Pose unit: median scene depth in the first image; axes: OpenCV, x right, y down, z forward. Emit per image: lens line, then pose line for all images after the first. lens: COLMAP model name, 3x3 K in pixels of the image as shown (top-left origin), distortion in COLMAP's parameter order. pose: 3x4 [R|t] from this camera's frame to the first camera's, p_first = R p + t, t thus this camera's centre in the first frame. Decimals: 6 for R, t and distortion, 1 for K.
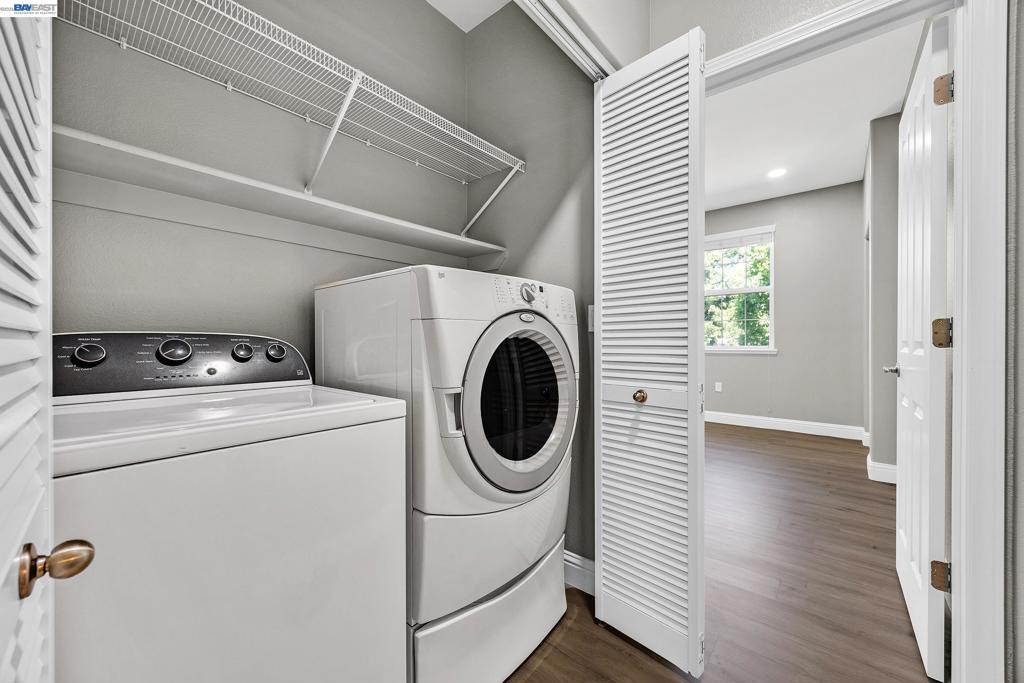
lens RADIAL K [[394.2, 0, 512.0], [0, 394.2, 341.5], [0, 0, 1]] dist [0.006815, 0.000068]
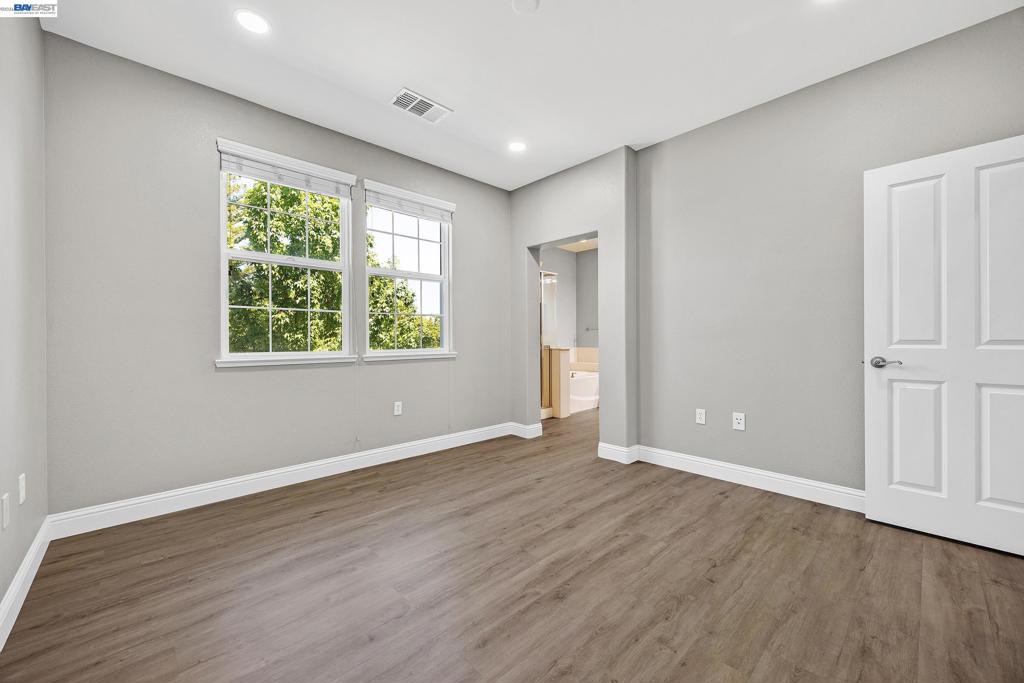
lens RADIAL K [[394.2, 0, 512.0], [0, 394.2, 341.5], [0, 0, 1]] dist [0.006815, 0.000068]
pose [[0.098484, 0.002960, 0.995134, -0.246018], [0.004247, 0.999985, -0.003395, 0.000102], [-0.995130, 0.004561, 0.098470, 1.188111]]
